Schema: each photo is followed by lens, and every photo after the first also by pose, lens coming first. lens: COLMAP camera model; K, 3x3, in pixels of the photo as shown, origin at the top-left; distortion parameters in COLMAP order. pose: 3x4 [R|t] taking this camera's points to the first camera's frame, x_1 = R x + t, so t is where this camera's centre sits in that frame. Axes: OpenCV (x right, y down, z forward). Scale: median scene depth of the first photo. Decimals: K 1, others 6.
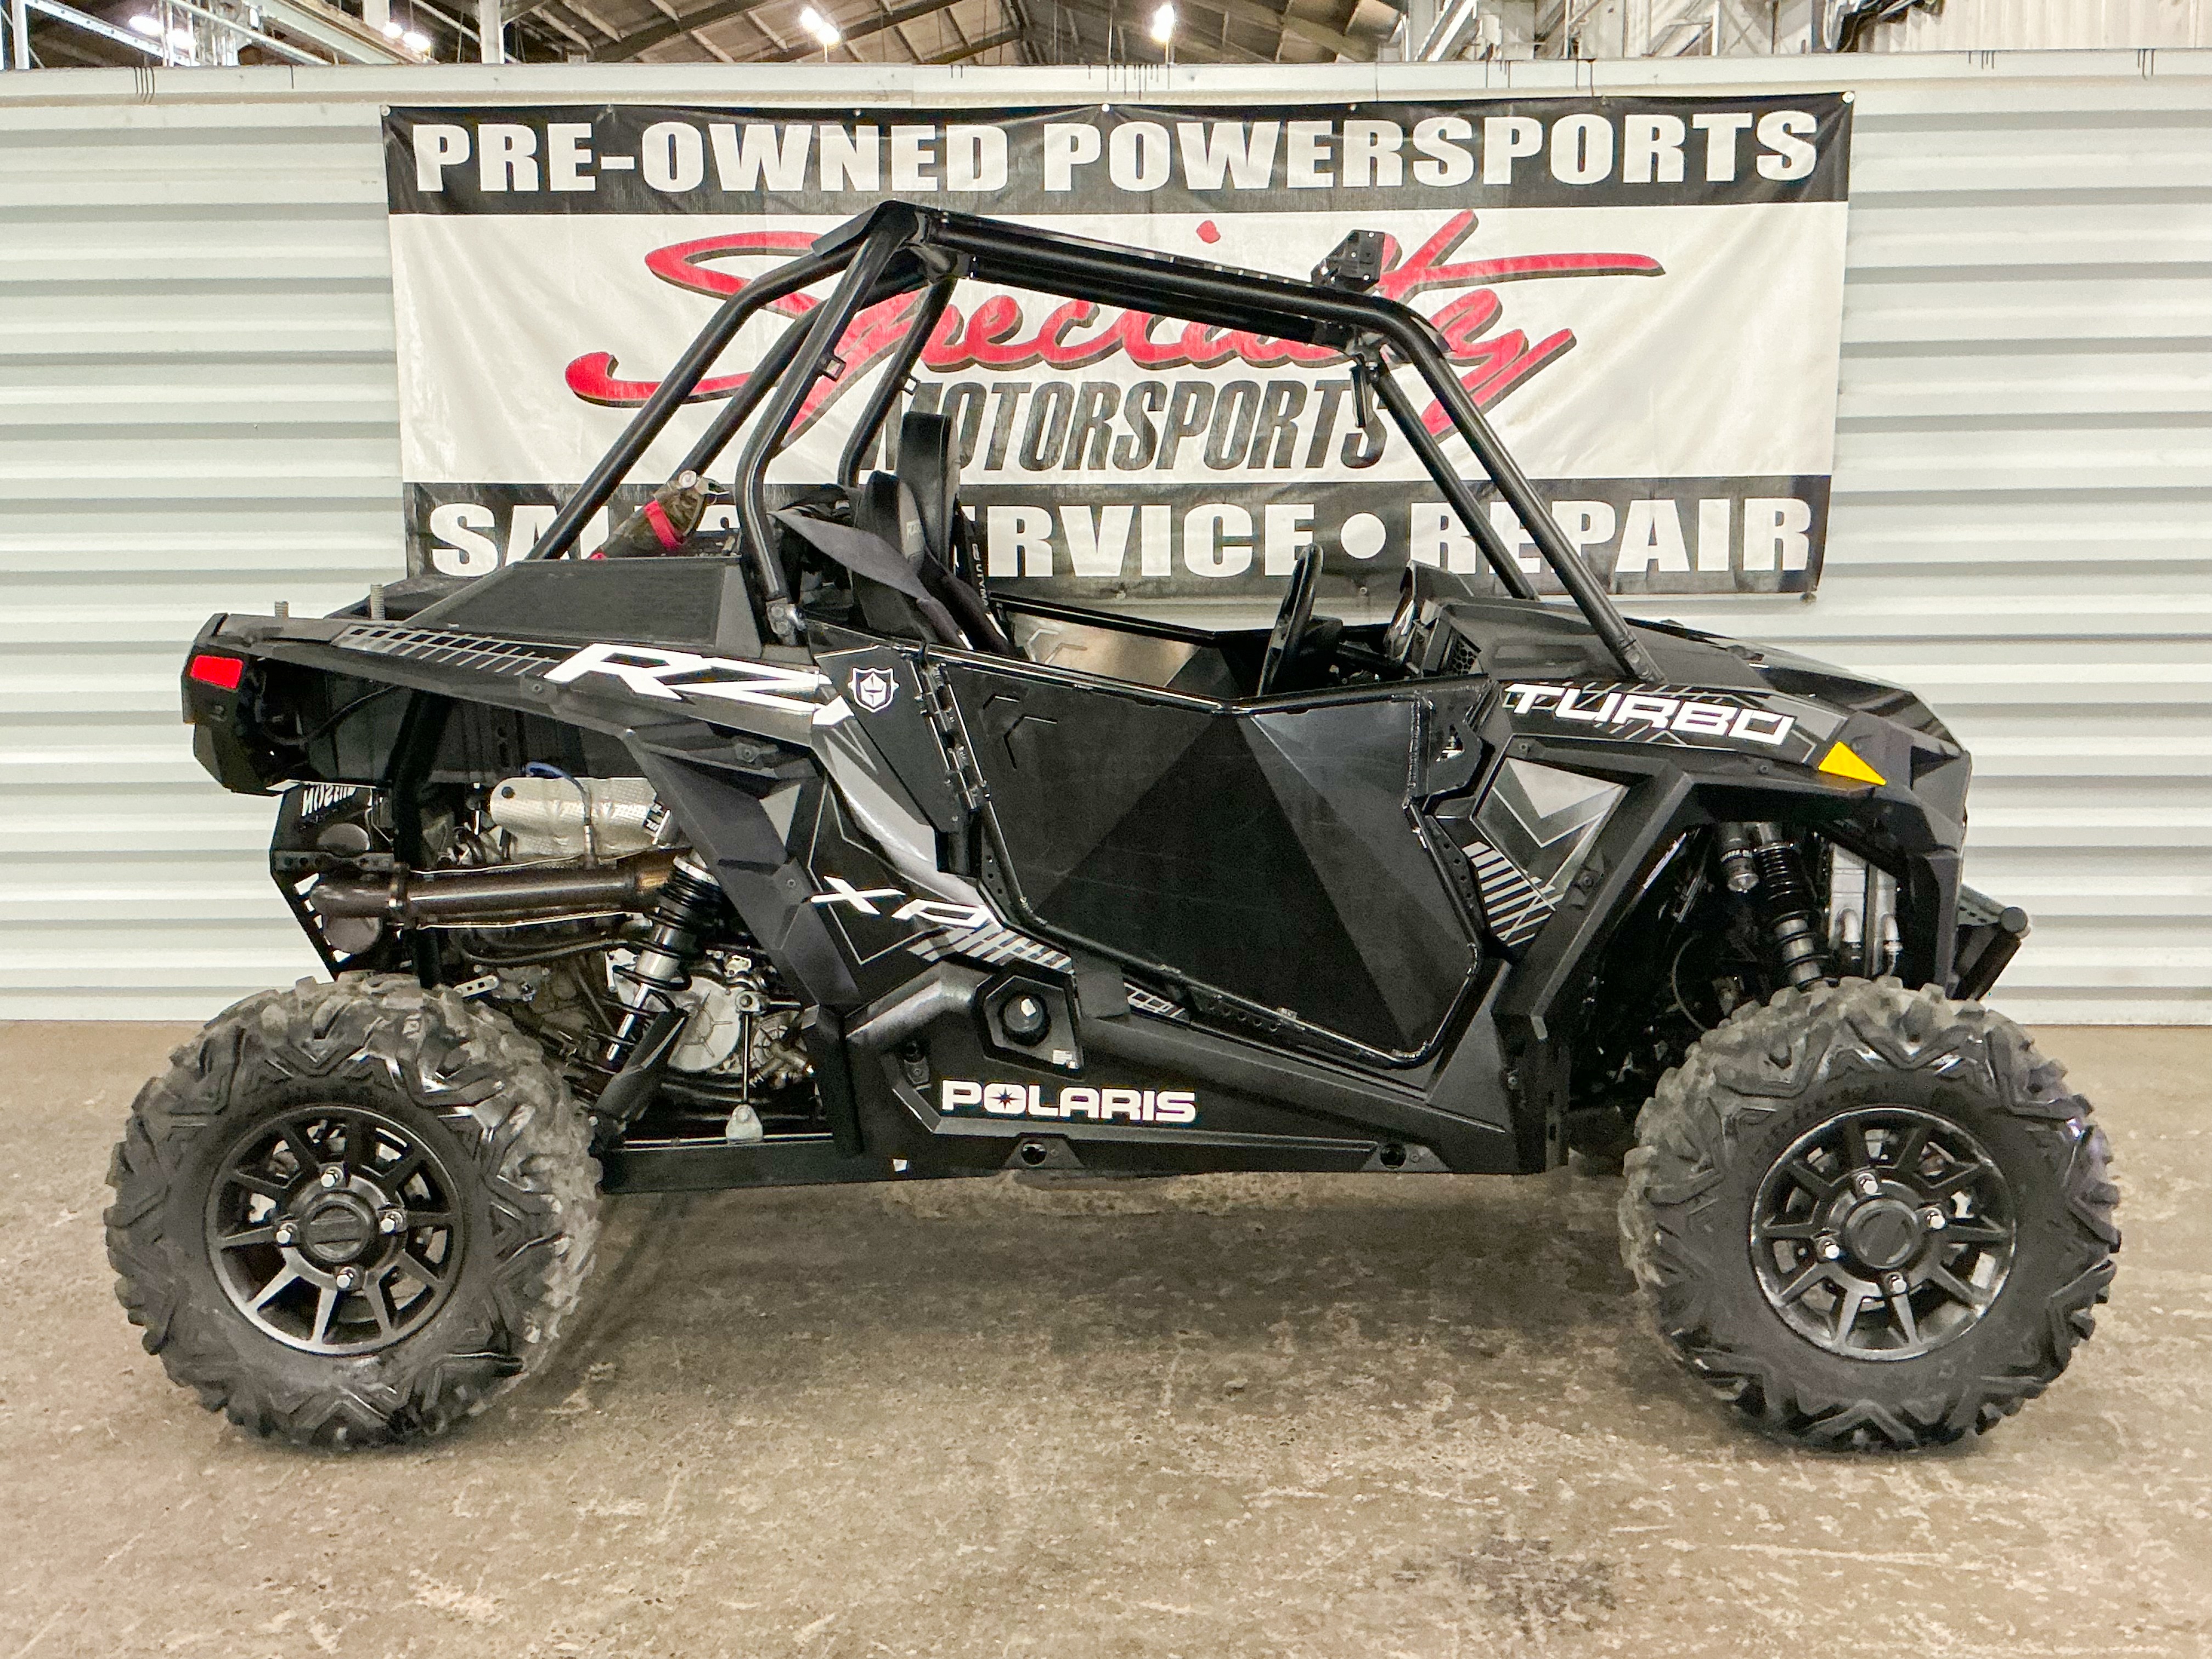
lens RADIAL K [[2456.6, 0, 1113.1], [0, 2456.6, 846.4], [0, 0, 1]] dist [0.057123, 0.000000]
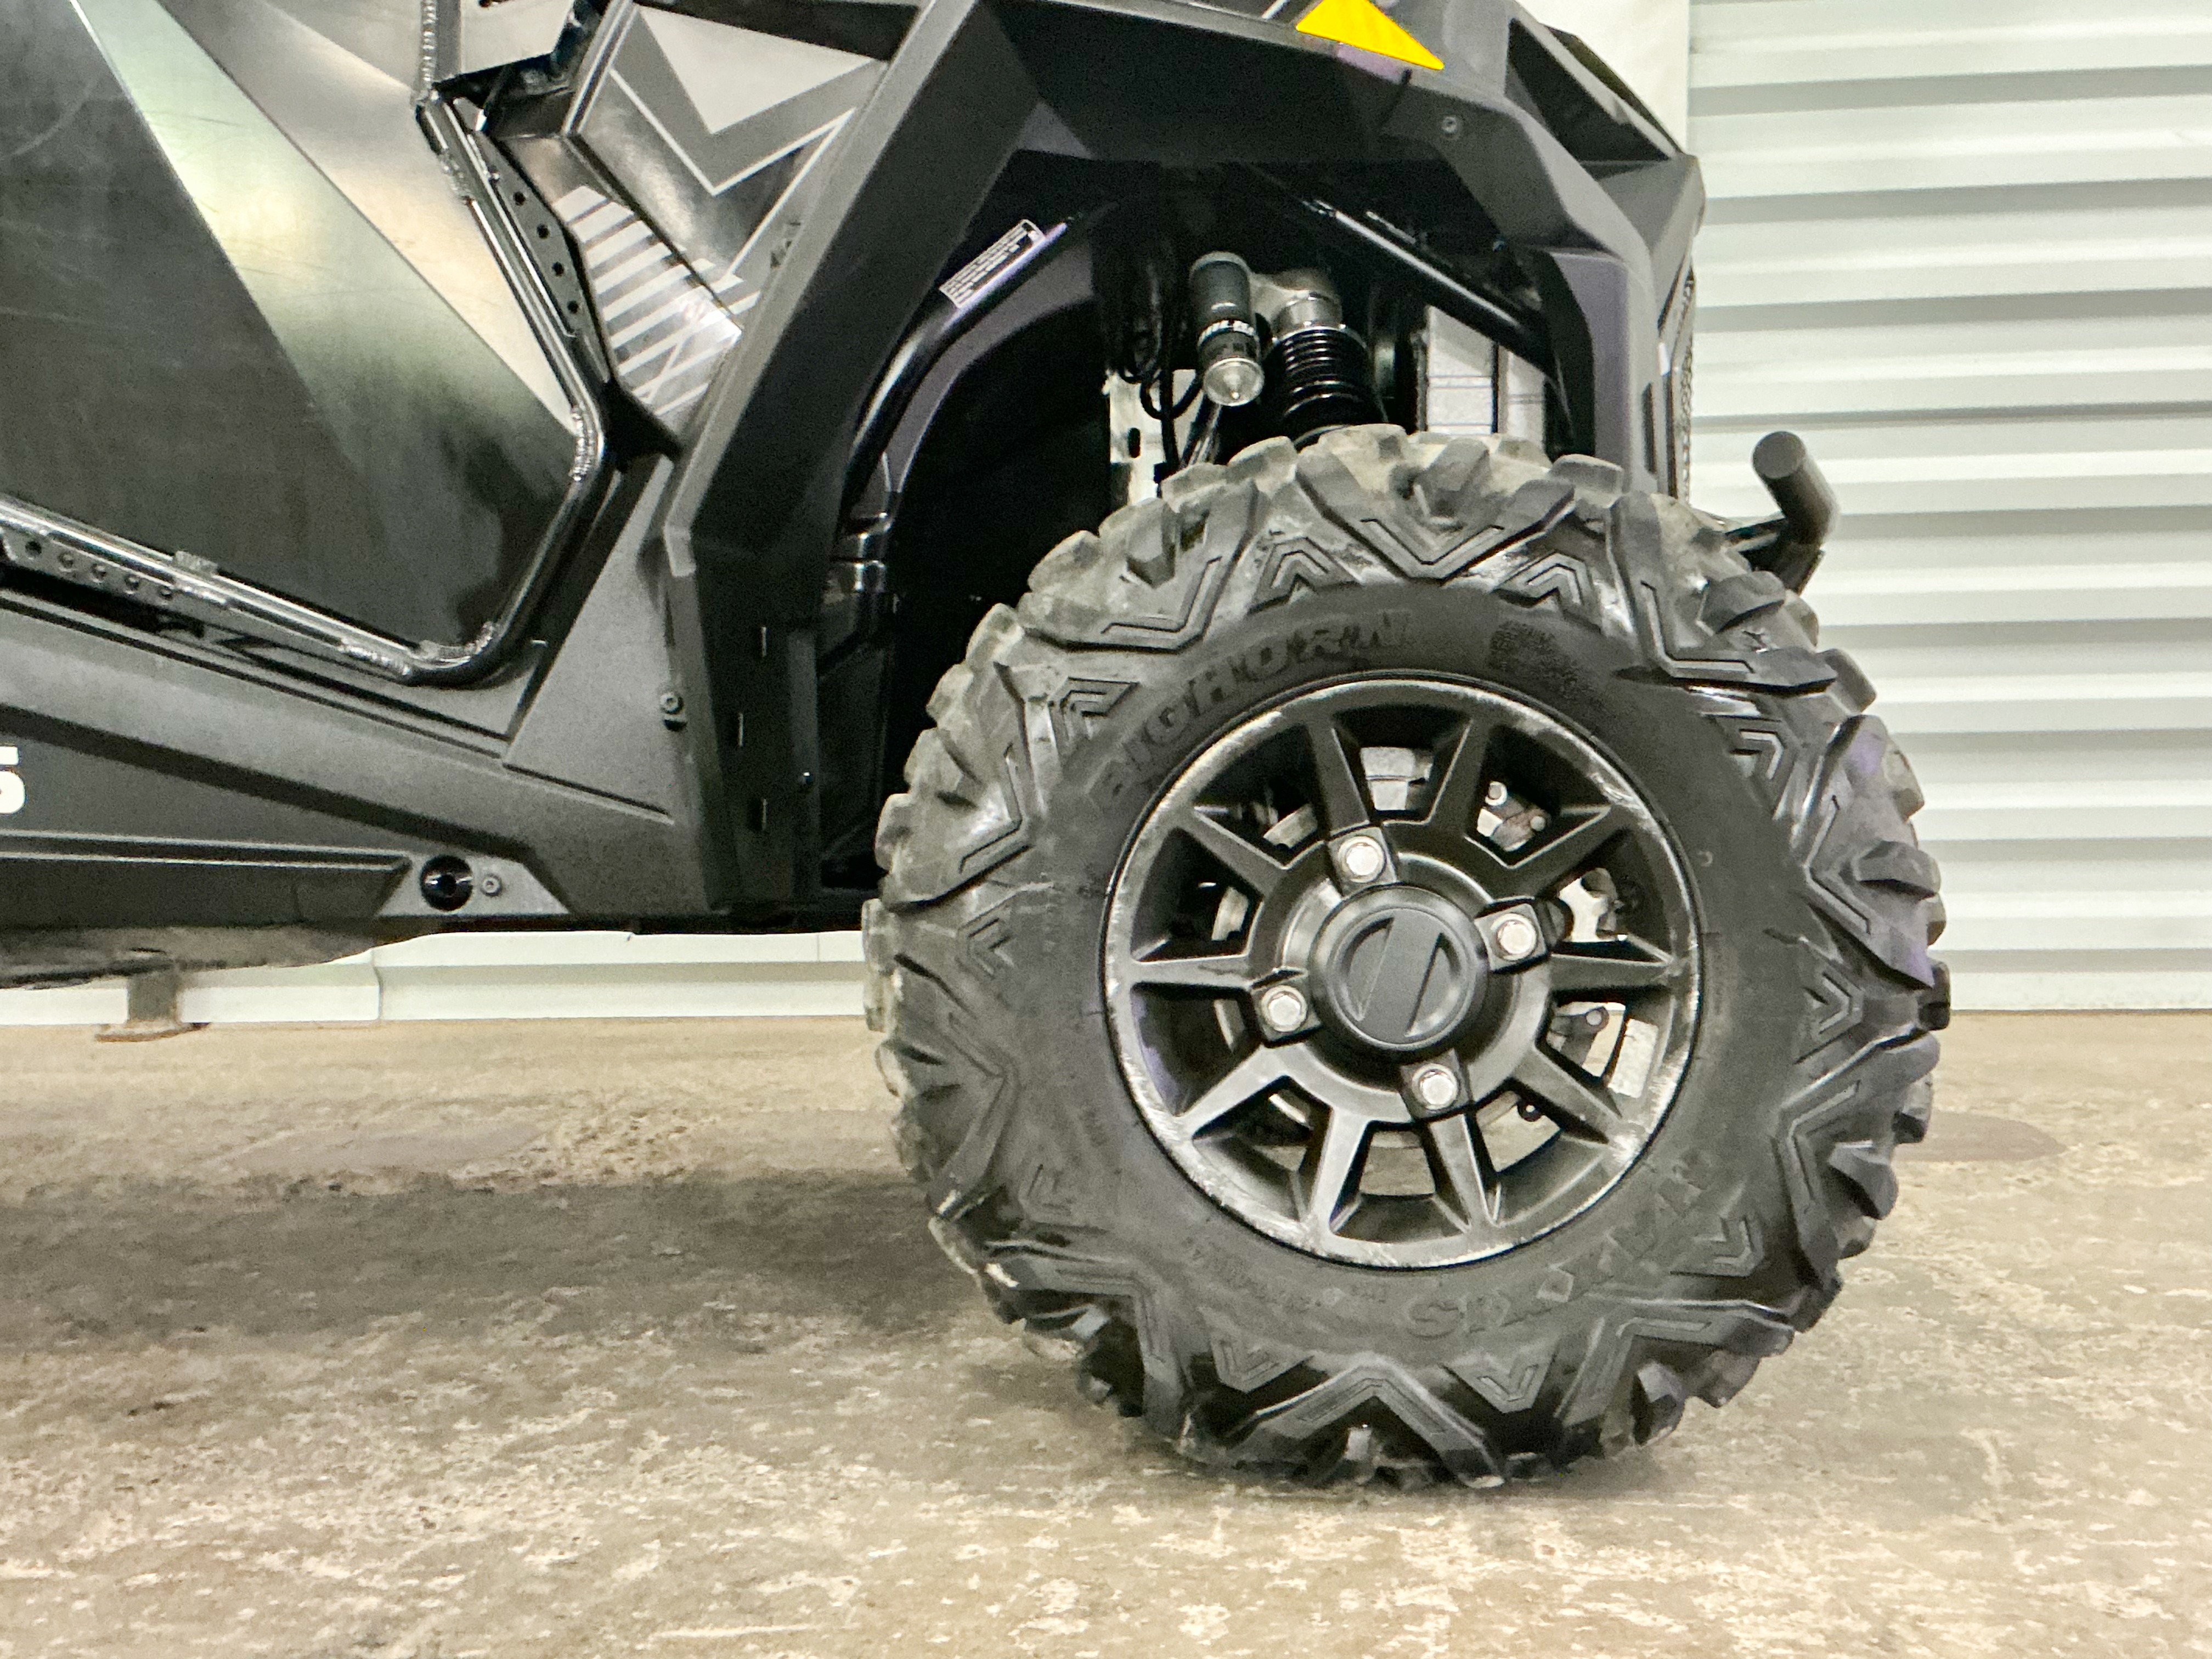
lens RADIAL K [[2552.0, 0, 1139.3], [0, 2552.0, 847.6], [0, 0, 1]] dist [0.072088, 0.000000]
pose [[0.999194, -0.007541, -0.039416, 0.170837], [0.002818, 0.992948, -0.118515, 0.113968], [0.040032, 0.118308, 0.992170, 0.328290]]
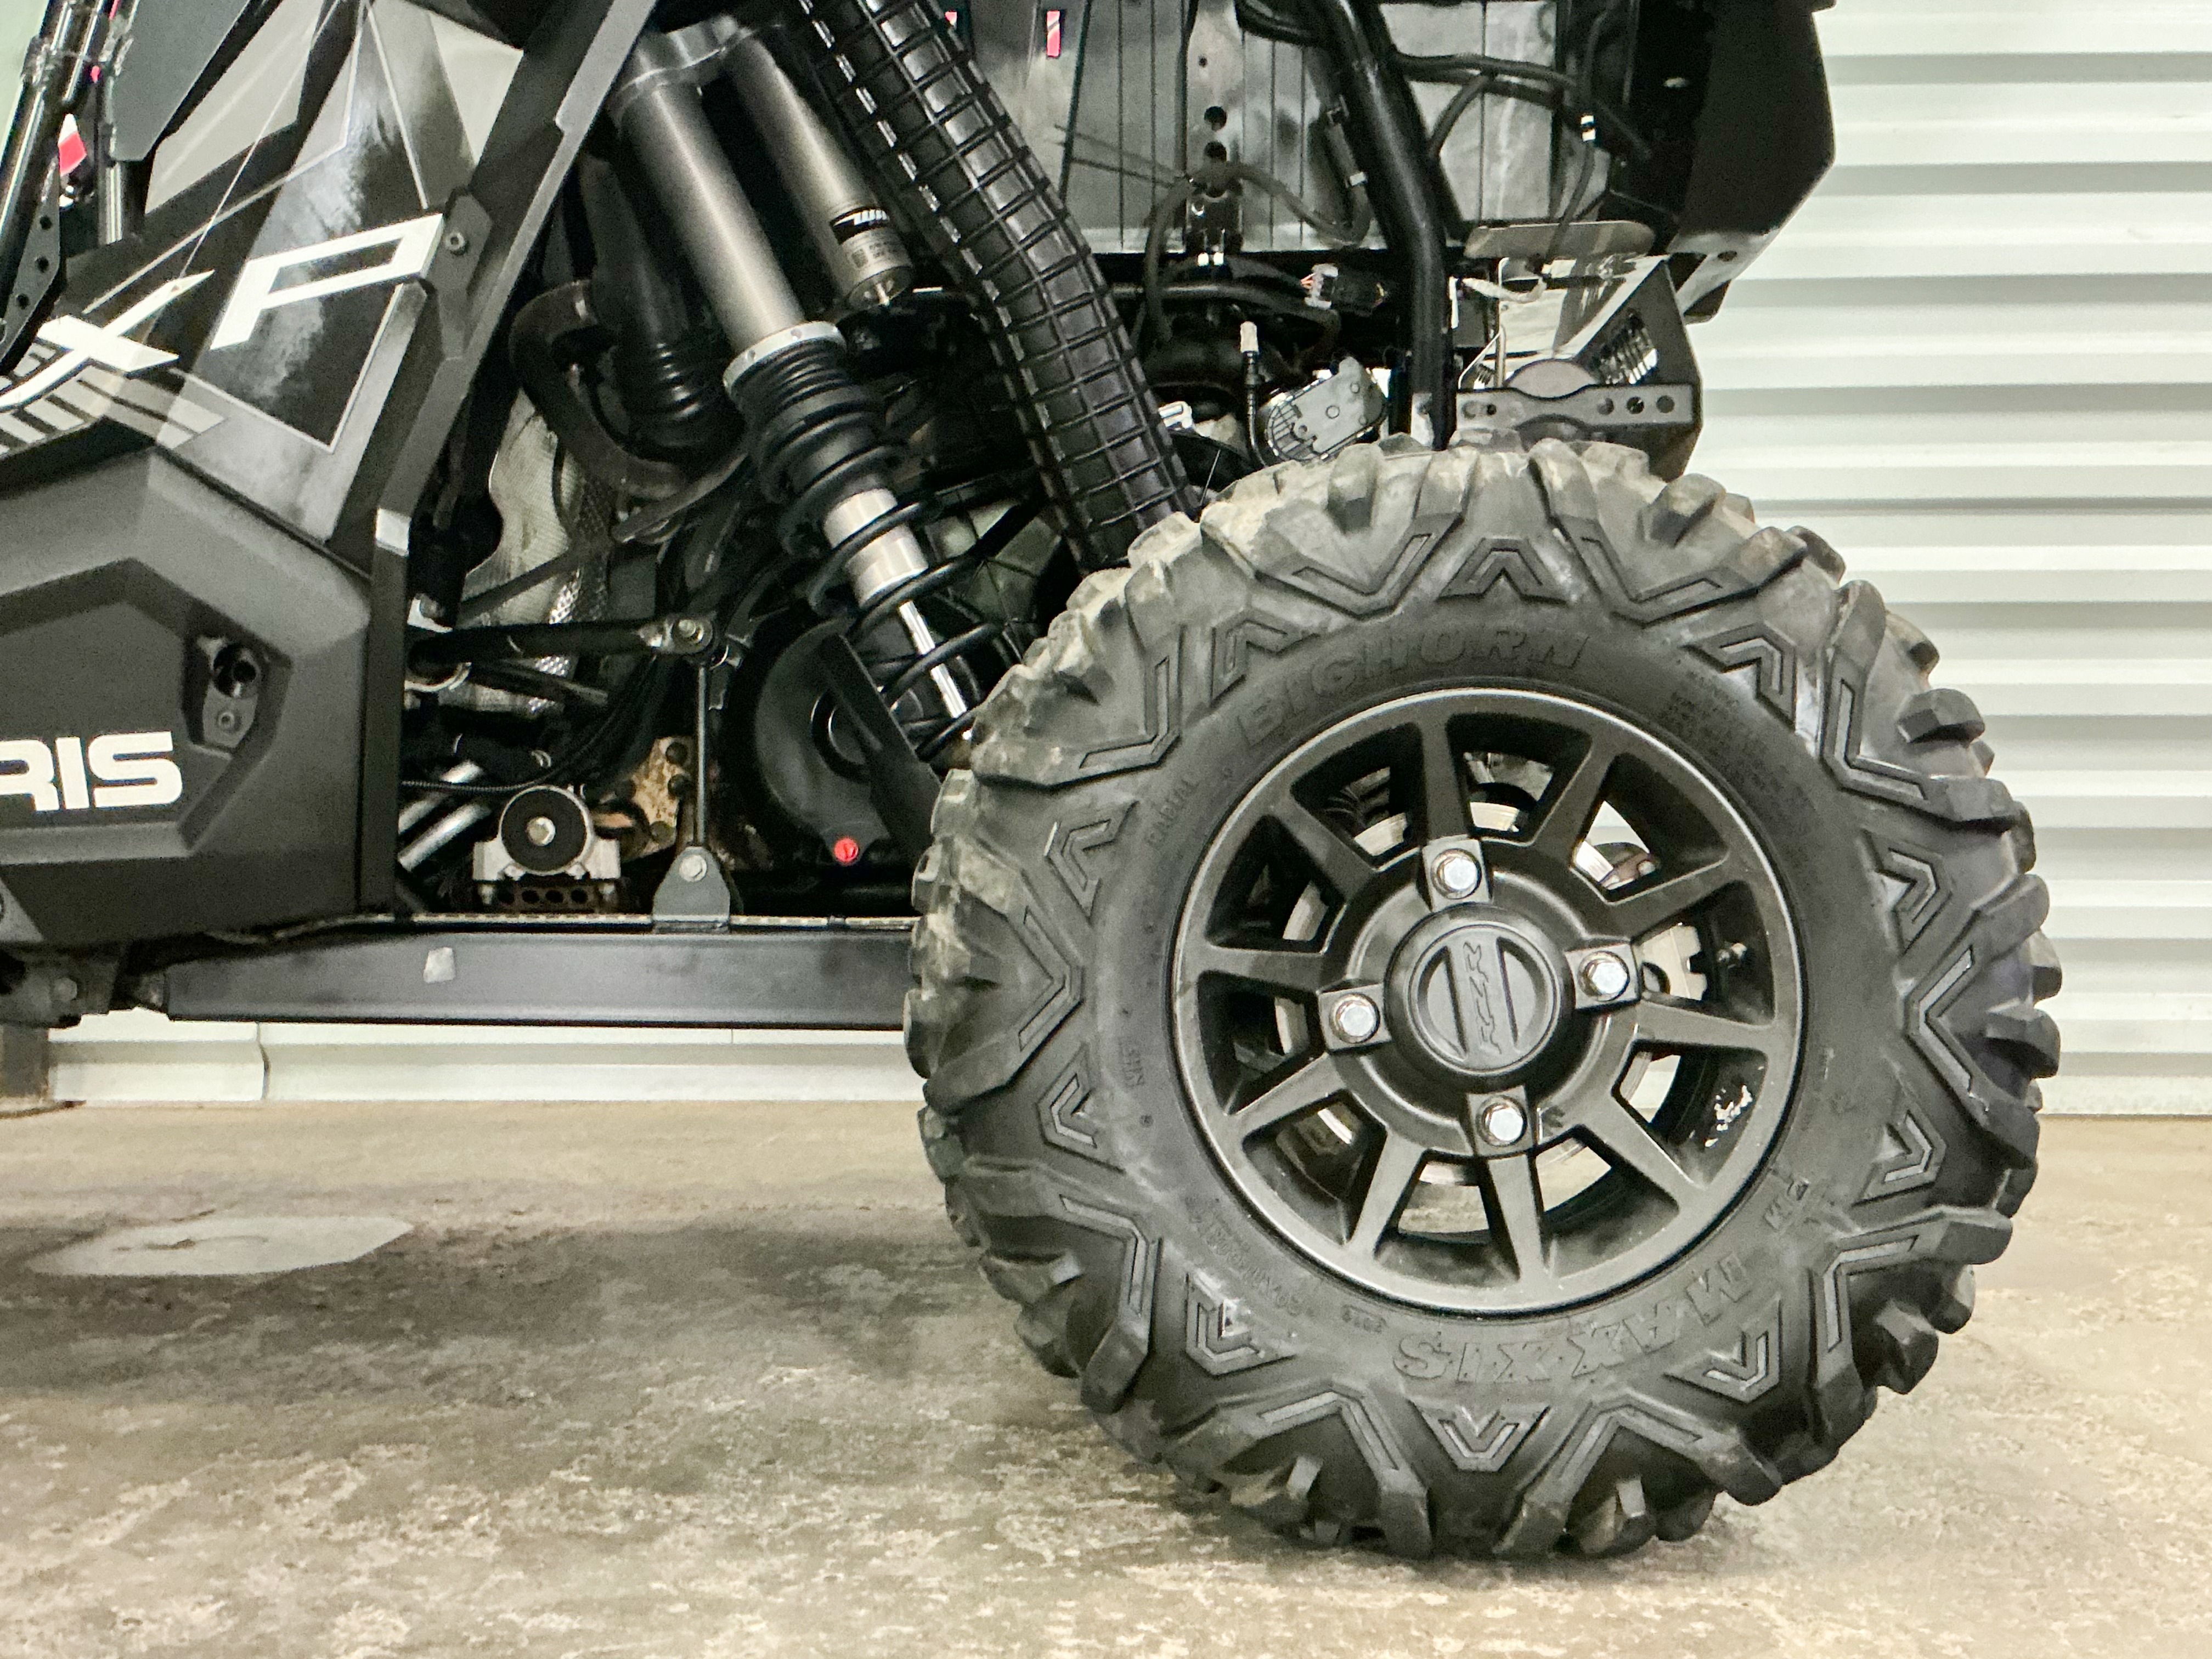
lens RADIAL K [[2245.6, 0, 1143.9], [0, 2245.6, 847.8], [0, 0, 1]] dist [0.068235, 0.000000]
pose [[0.999938, 0.009388, 0.006059, 0.158177], [-0.008271, 0.986491, -0.163605, 0.106481], [-0.007514, 0.163545, 0.986507, 0.434928]]
